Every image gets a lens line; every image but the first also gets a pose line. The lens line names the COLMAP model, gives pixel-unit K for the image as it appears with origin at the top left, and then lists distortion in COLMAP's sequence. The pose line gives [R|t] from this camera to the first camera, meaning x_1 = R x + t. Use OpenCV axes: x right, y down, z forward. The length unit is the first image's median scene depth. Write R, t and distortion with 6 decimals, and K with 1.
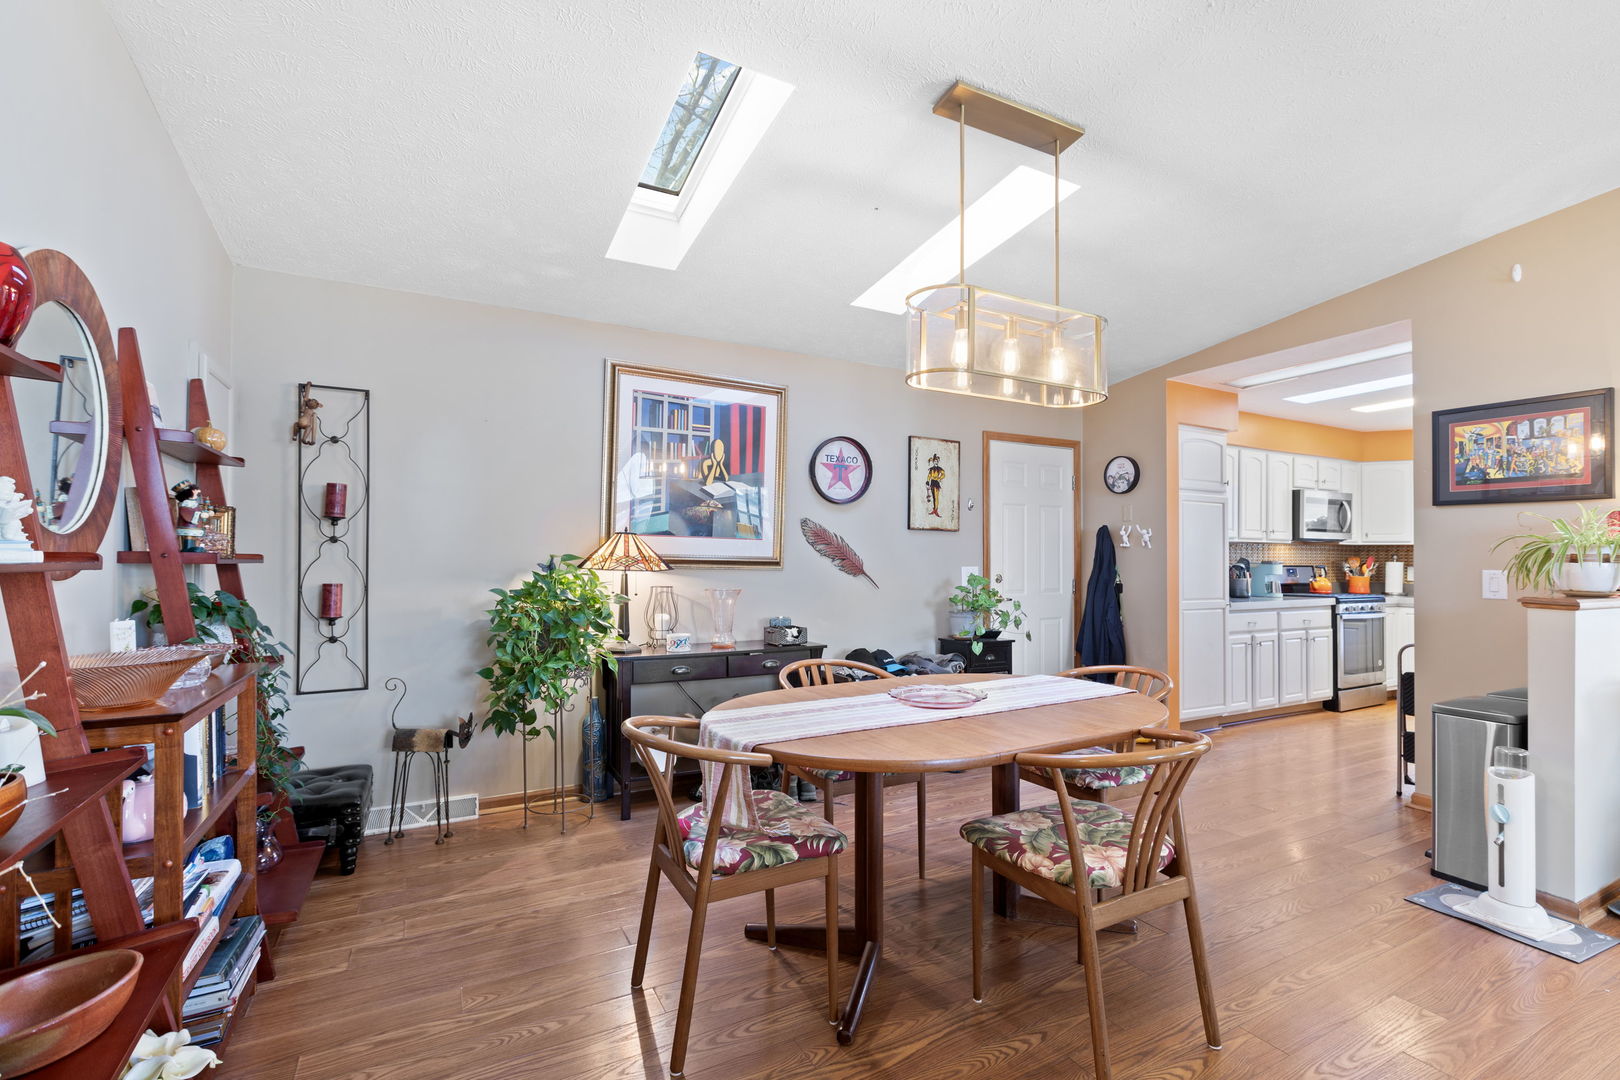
lens RADIAL K [[721.8, 0, 811.2], [0, 721.8, 546.6], [0, 0, 1]] dist [0.002272, 0.000425]
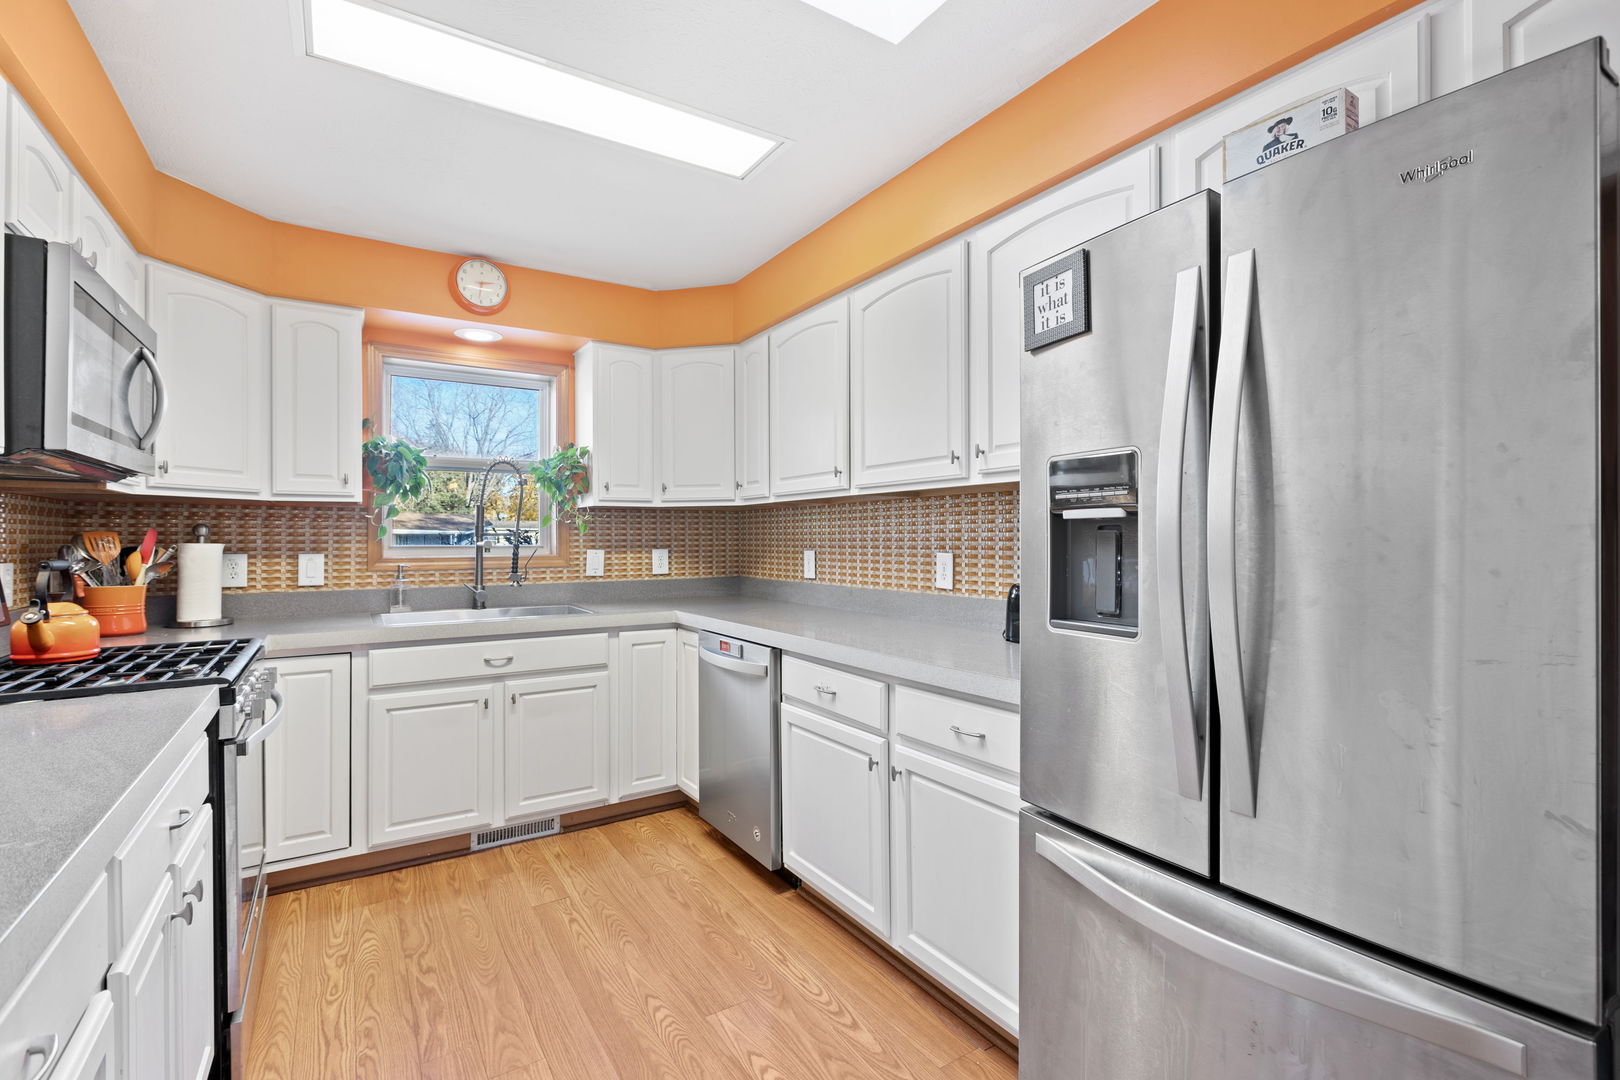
lens RADIAL K [[721.8, 0, 808.8], [0, 721.8, 535.9], [0, 0, 1]] dist [0.002272, 0.000425]
pose [[-0.072618, -0.006155, 0.997341, 0.559197], [-0.011374, 0.999921, 0.005343, 0.016485], [-0.997295, -0.010956, -0.072682, 1.011210]]
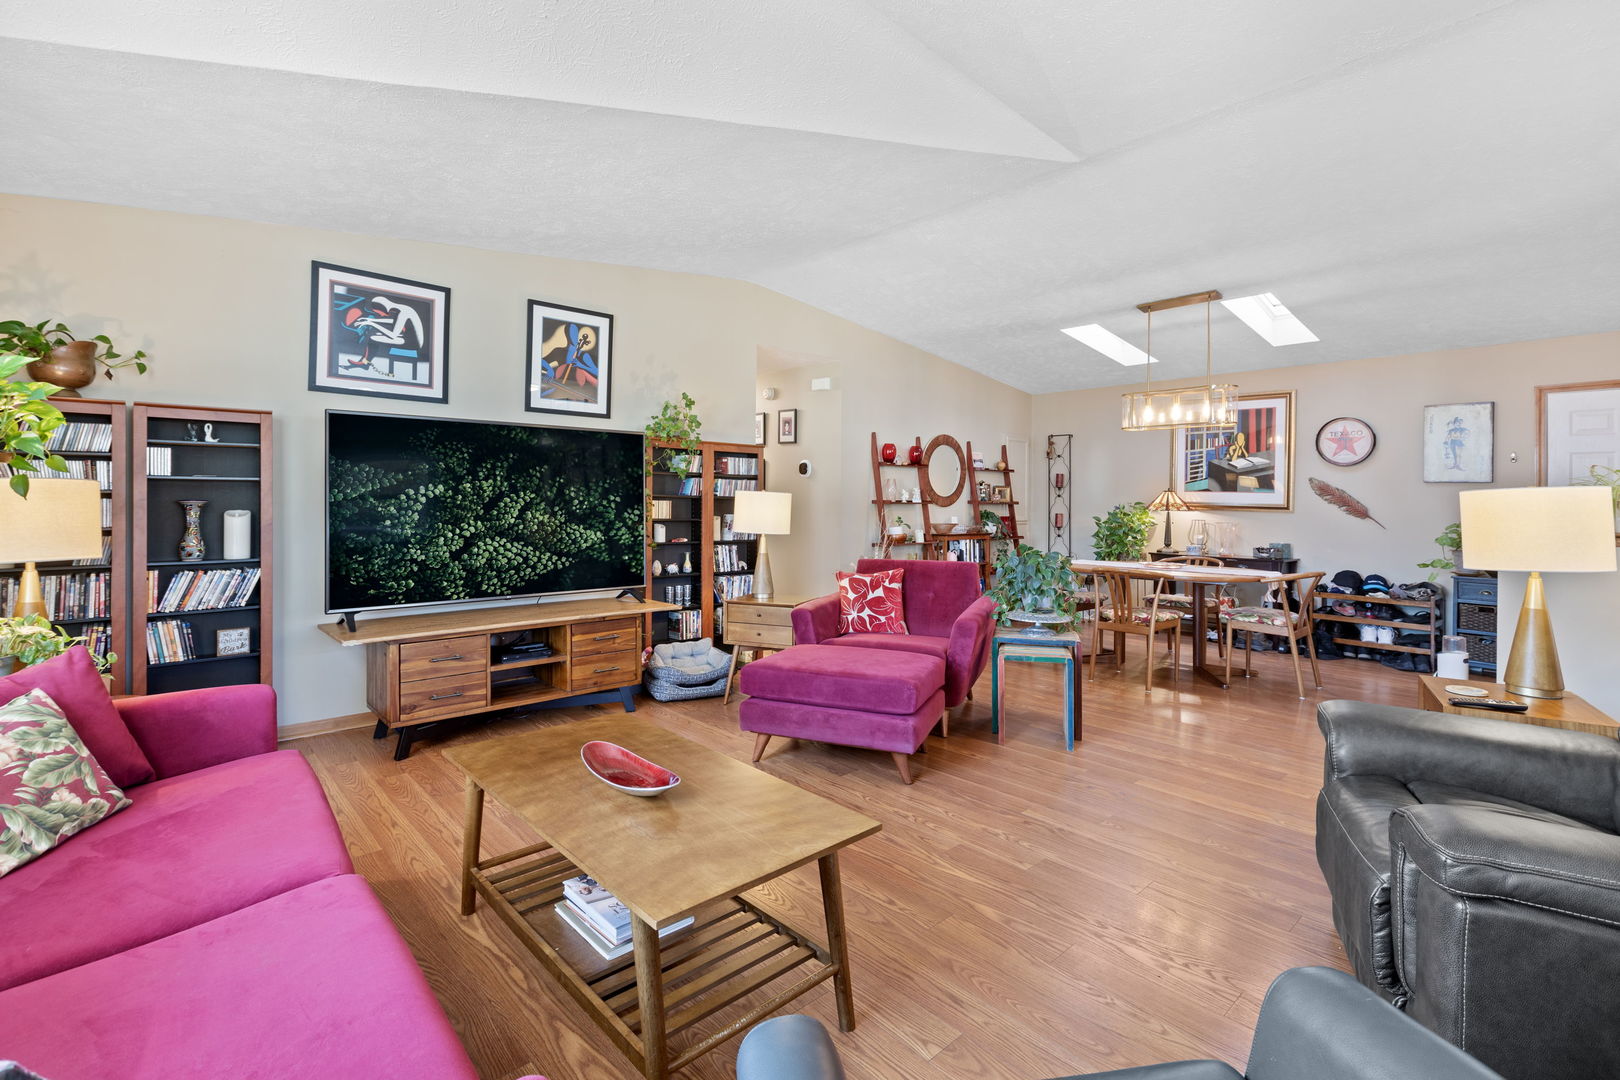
lens RADIAL K [[721.8, 0, 834.0], [0, 721.8, 477.4], [0, 0, 1]] dist [0.002272, 0.000425]
pose [[0.270266, -0.032874, -0.962224, 1.023615], [0.005606, 0.999454, -0.032571, 0.001680], [0.962769, 0.003409, 0.270303, -0.286739]]
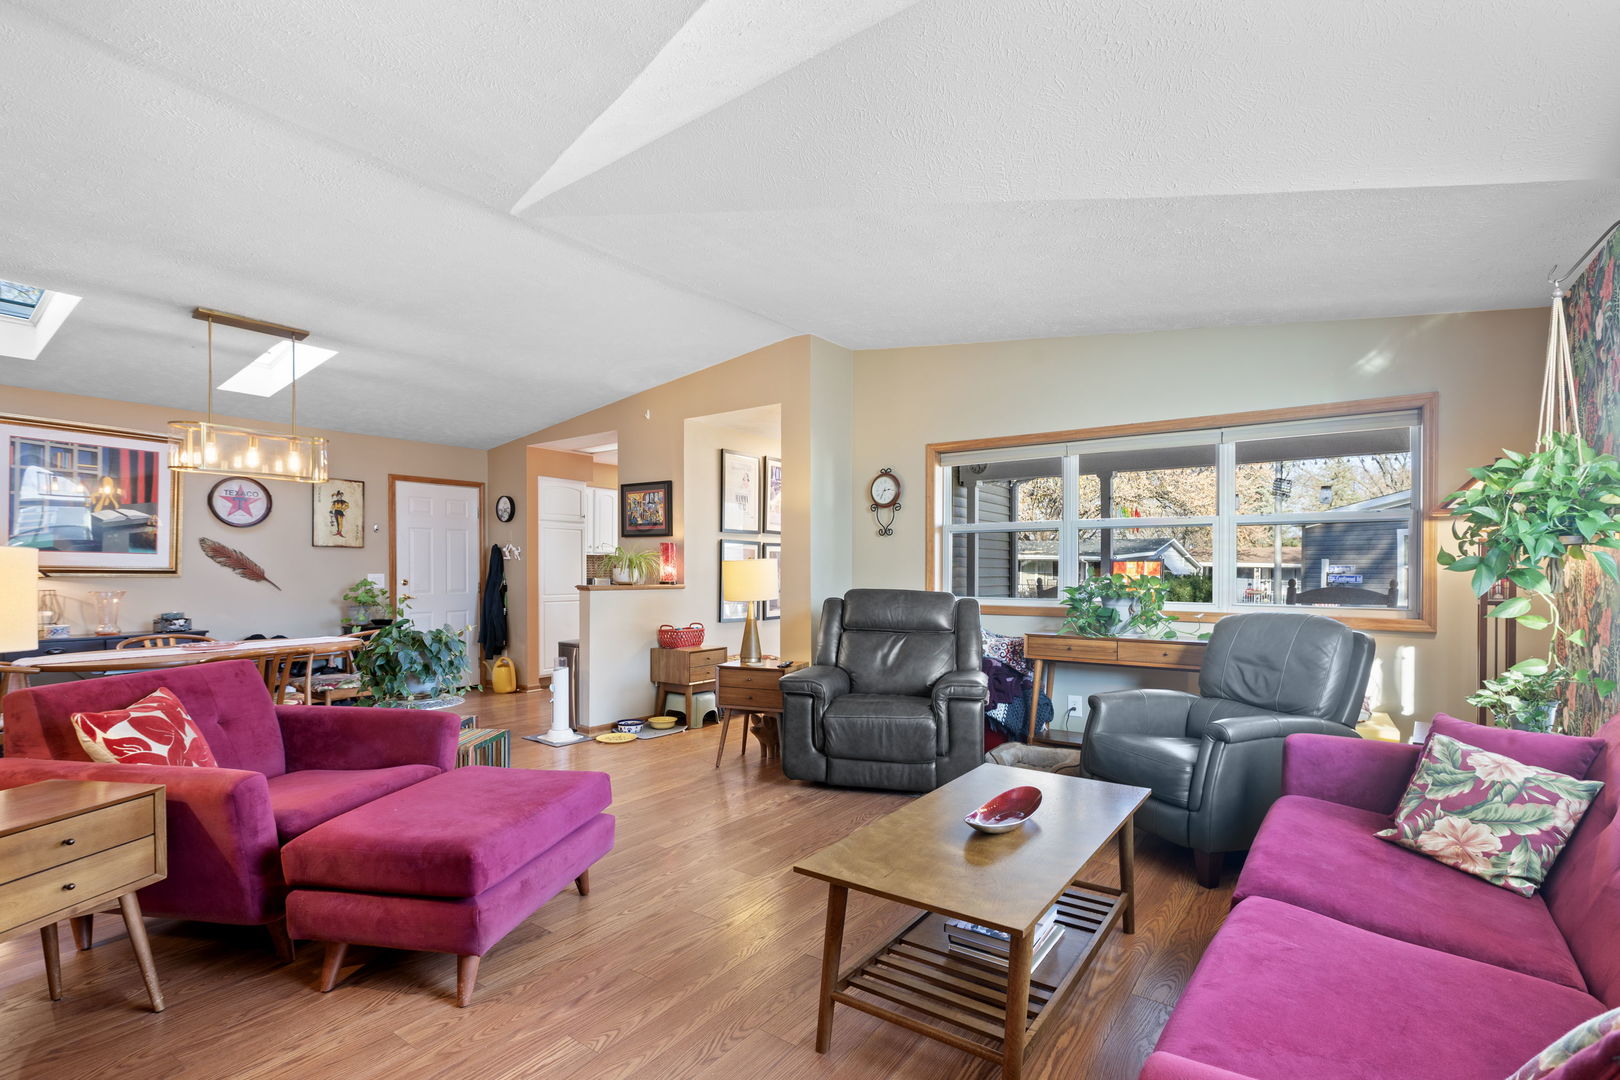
lens RADIAL K [[721.8, 0, 802.0], [0, 721.8, 562.5], [0, 0, 1]] dist [0.002272, 0.000425]
pose [[0.894883, -0.002381, 0.446295, 0.344319], [-0.002516, 0.999943, 0.010380, -0.009591], [-0.446294, -0.010412, 0.894826, -0.606915]]
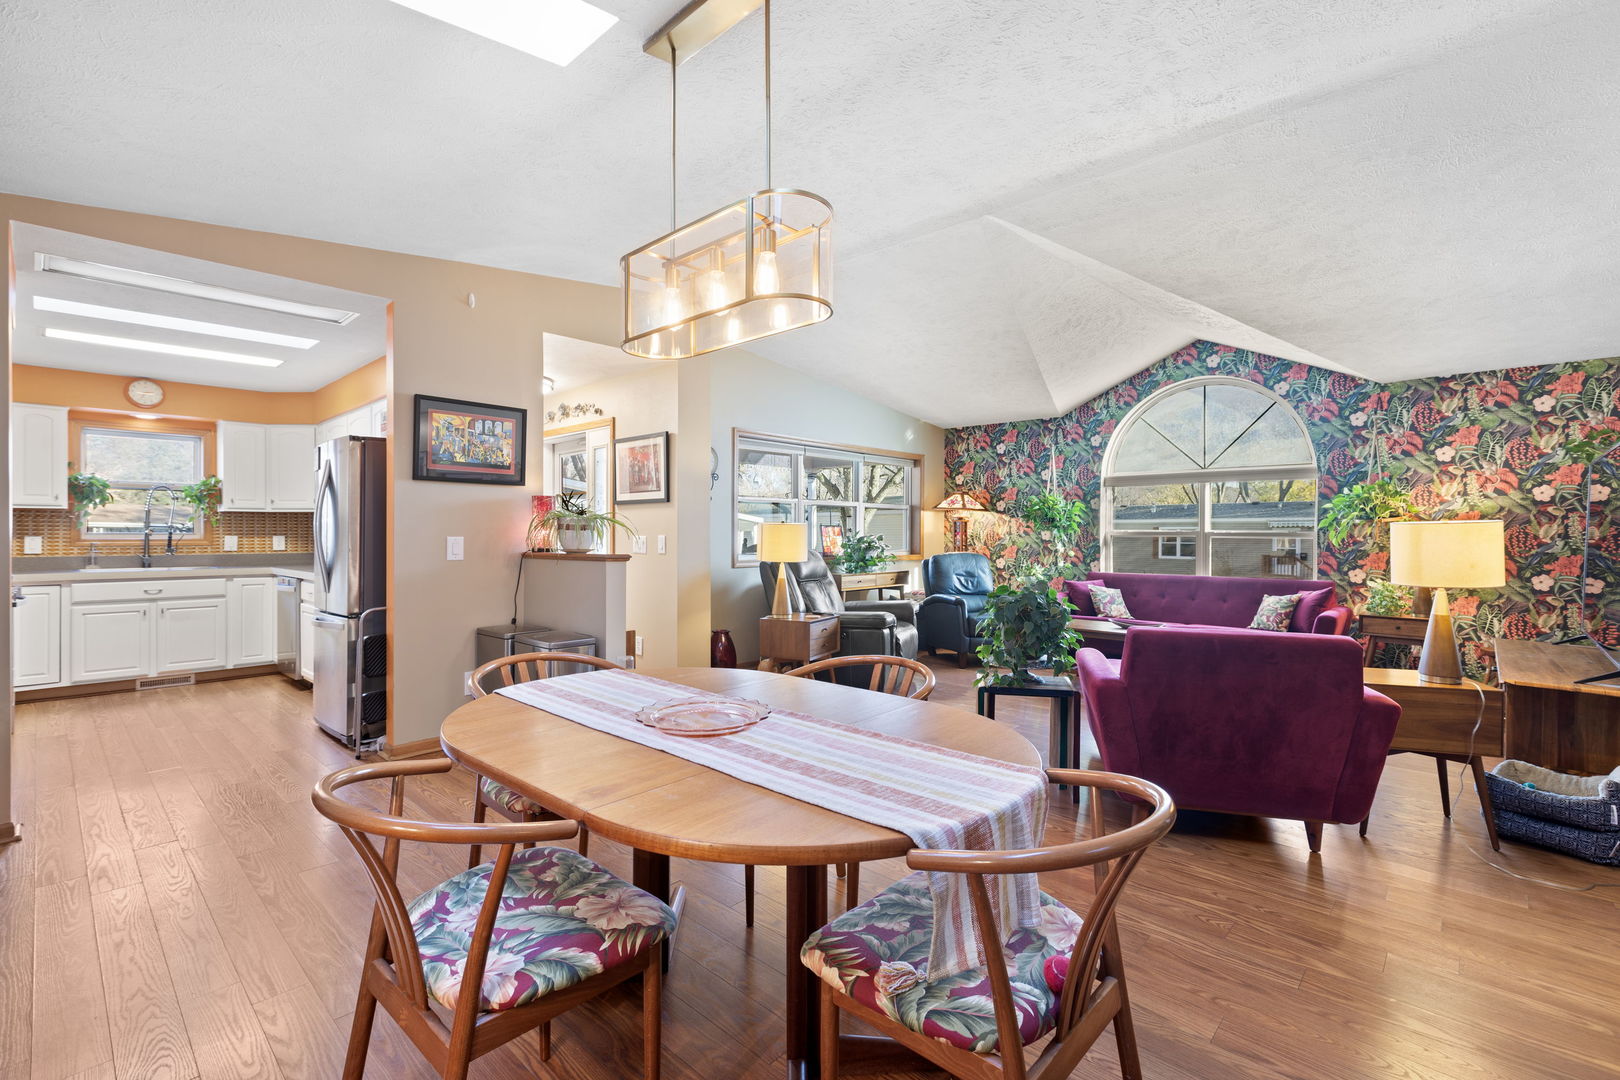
lens RADIAL K [[721.8, 0, 801.9], [0, 721.8, 535.1], [0, 0, 1]] dist [0.002272, 0.000425]
pose [[-0.317358, -0.012393, 0.948225, -0.288585], [-0.017712, 0.999818, 0.007139, 0.008402], [-0.948141, -0.014529, -0.317519, 0.590322]]
